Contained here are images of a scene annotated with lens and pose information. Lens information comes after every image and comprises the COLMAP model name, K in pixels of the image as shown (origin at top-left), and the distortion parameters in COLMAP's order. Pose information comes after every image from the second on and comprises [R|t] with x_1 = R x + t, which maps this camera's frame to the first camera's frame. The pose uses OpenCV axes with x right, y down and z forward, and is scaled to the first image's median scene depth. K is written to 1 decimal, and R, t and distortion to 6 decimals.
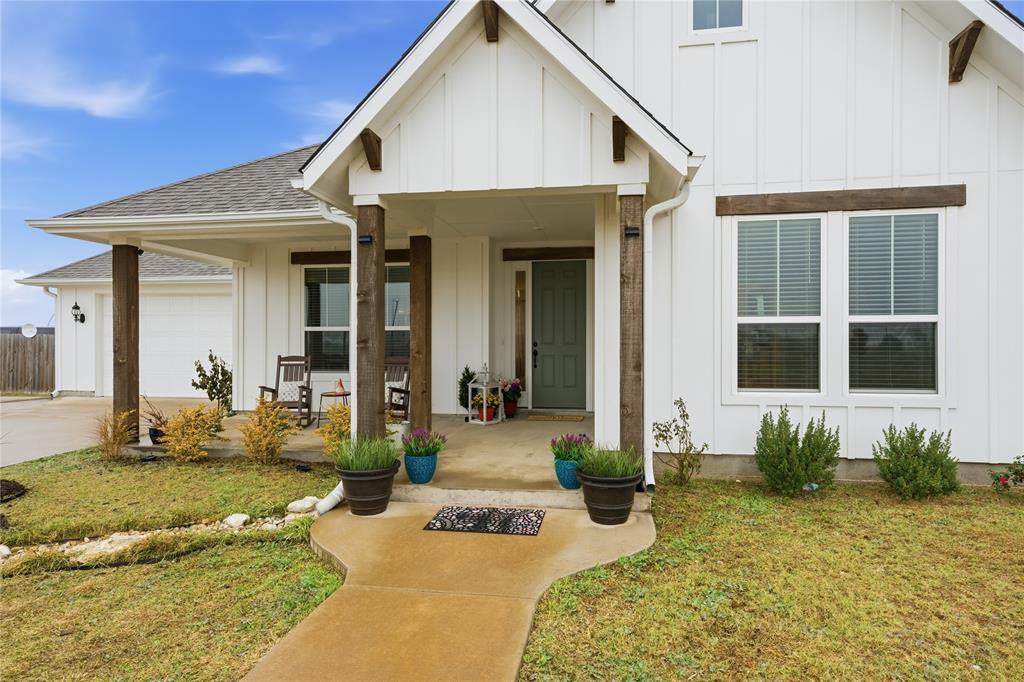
lens RADIAL K [[614.6, 0, 512.4], [0, 614.6, 335.3], [0, 0, 1]] dist [0.027710, 0.000427]
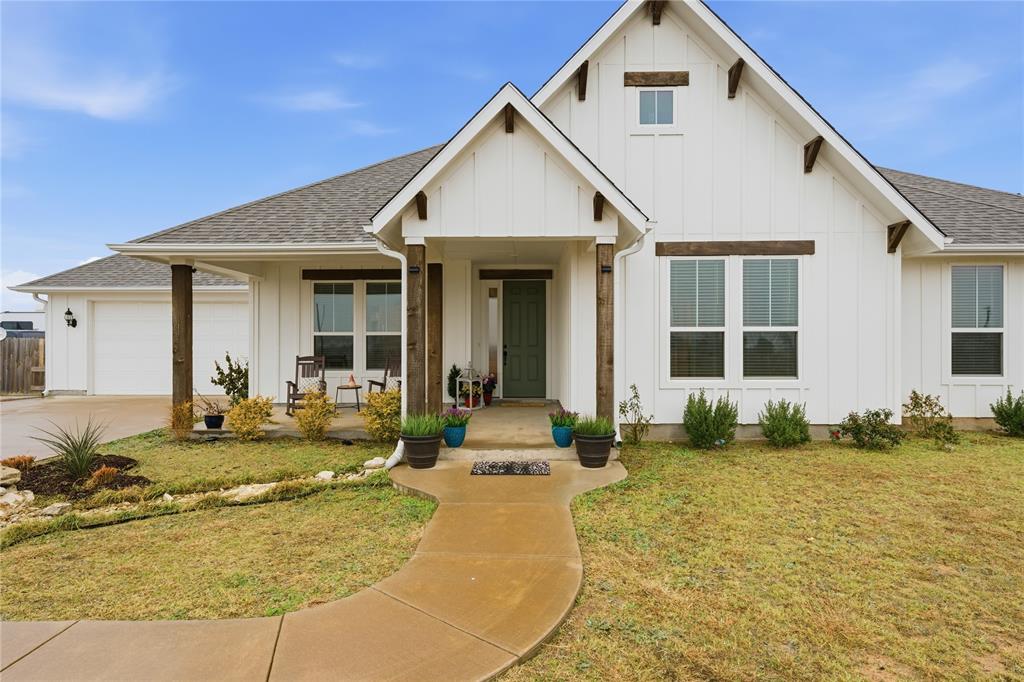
lens RADIAL K [[577.1, 0, 516.4], [0, 577.1, 336.6], [0, 0, 1]] dist [0.025234, -0.000214]
pose [[0.989664, 0.001634, 0.143399, -0.194592], [-0.001166, 0.999994, -0.003349, -0.003198], [-0.143404, 0.003148, 0.989659, -0.295645]]
